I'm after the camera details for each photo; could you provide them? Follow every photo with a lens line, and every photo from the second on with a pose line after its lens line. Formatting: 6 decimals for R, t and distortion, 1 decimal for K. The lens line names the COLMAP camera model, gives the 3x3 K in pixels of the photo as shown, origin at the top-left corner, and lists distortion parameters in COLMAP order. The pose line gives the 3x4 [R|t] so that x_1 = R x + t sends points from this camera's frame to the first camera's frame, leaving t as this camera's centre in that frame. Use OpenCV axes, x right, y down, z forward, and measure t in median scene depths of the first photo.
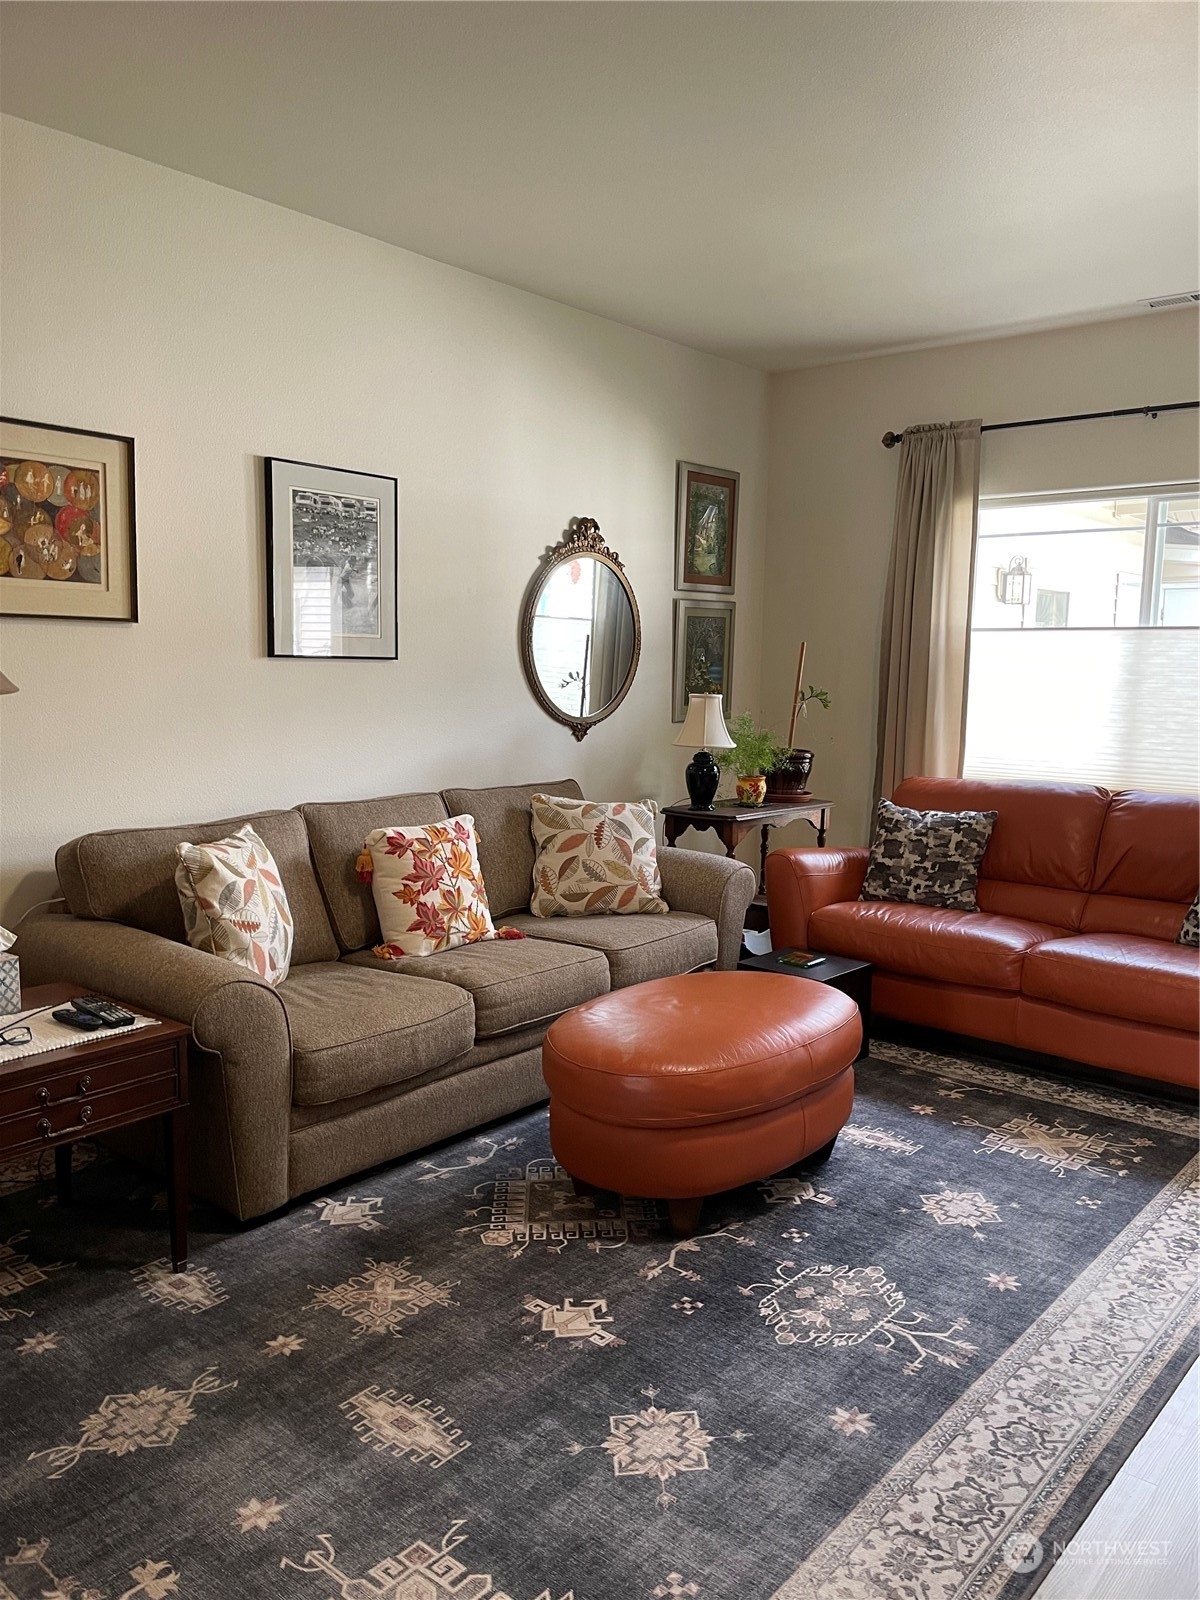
lens RADIAL K [[1227.4, 0, 591.1], [0, 1227.4, 790.9], [0, 0, 1]] dist [0.076483, -0.108432]
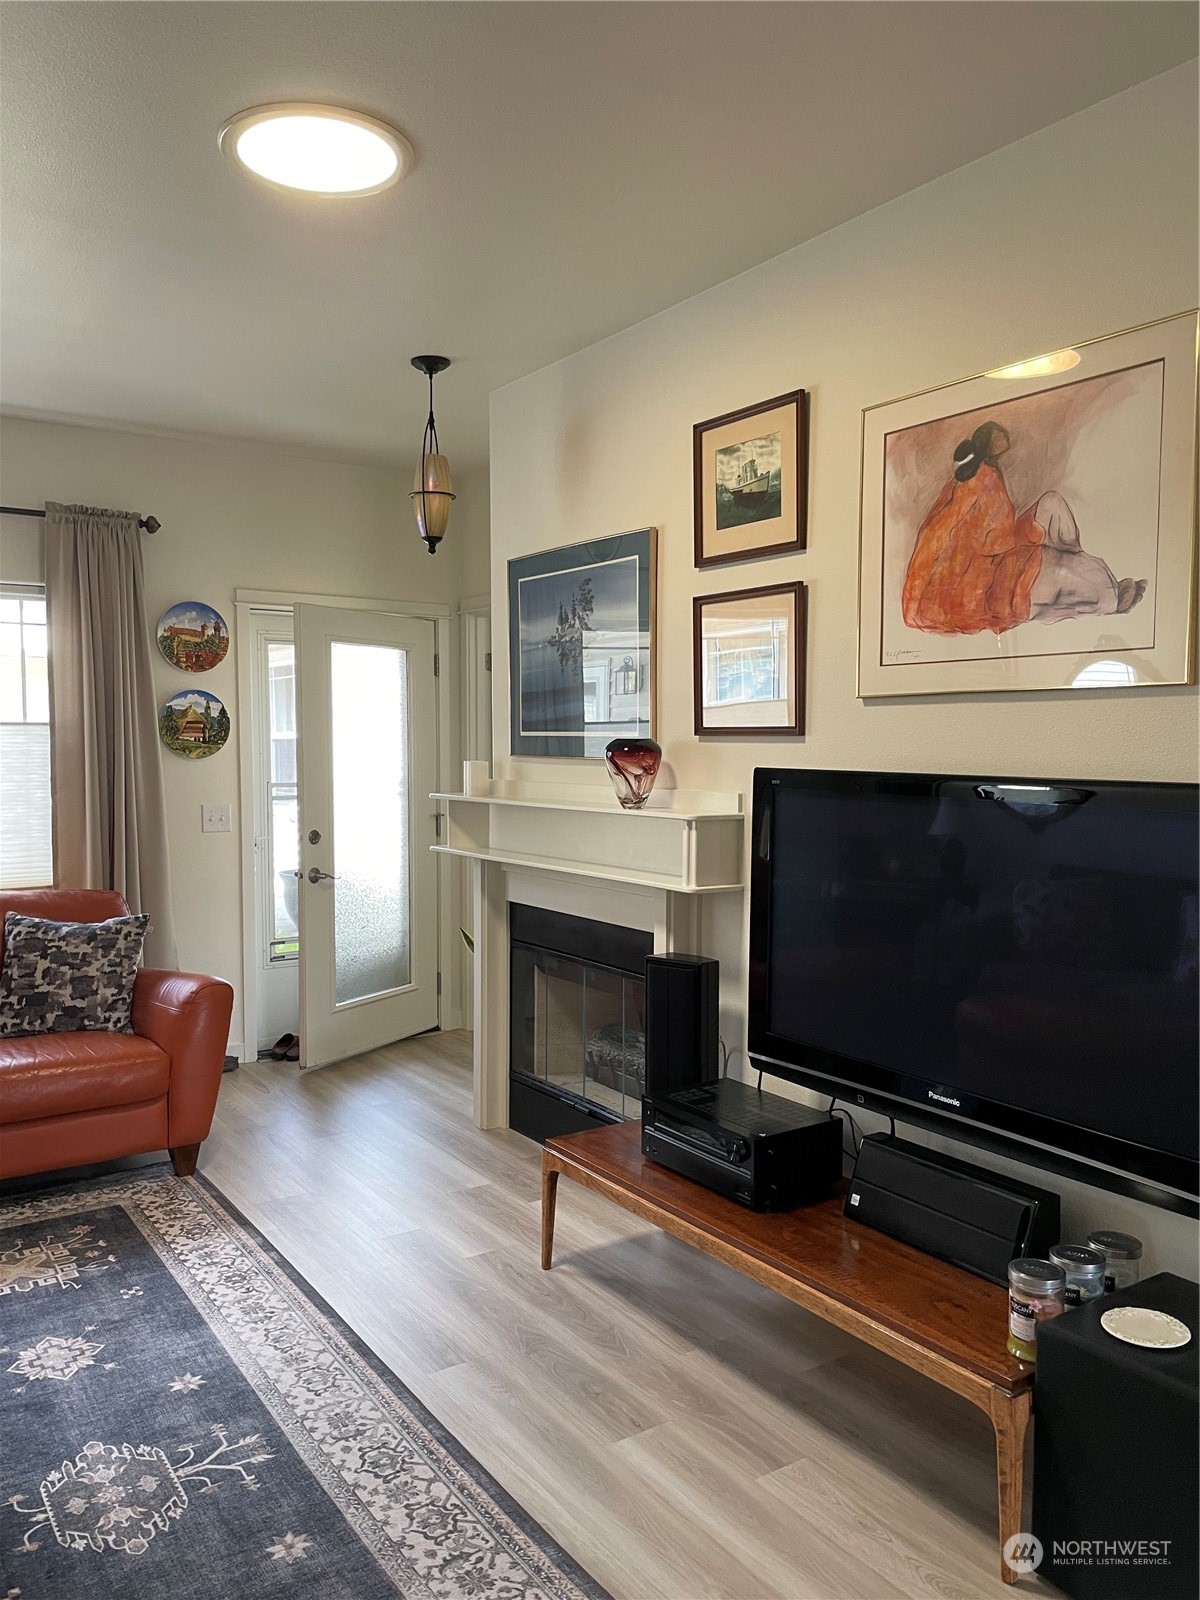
lens RADIAL K [[1227.4, 0, 592.1], [0, 1227.4, 813.5], [0, 0, 1]] dist [0.076483, -0.108432]
pose [[0.271258, -0.076764, 0.959441, -0.541506], [0.109193, 0.992834, 0.048564, -0.085726], [-0.956293, 0.091591, 0.277696, 0.368676]]
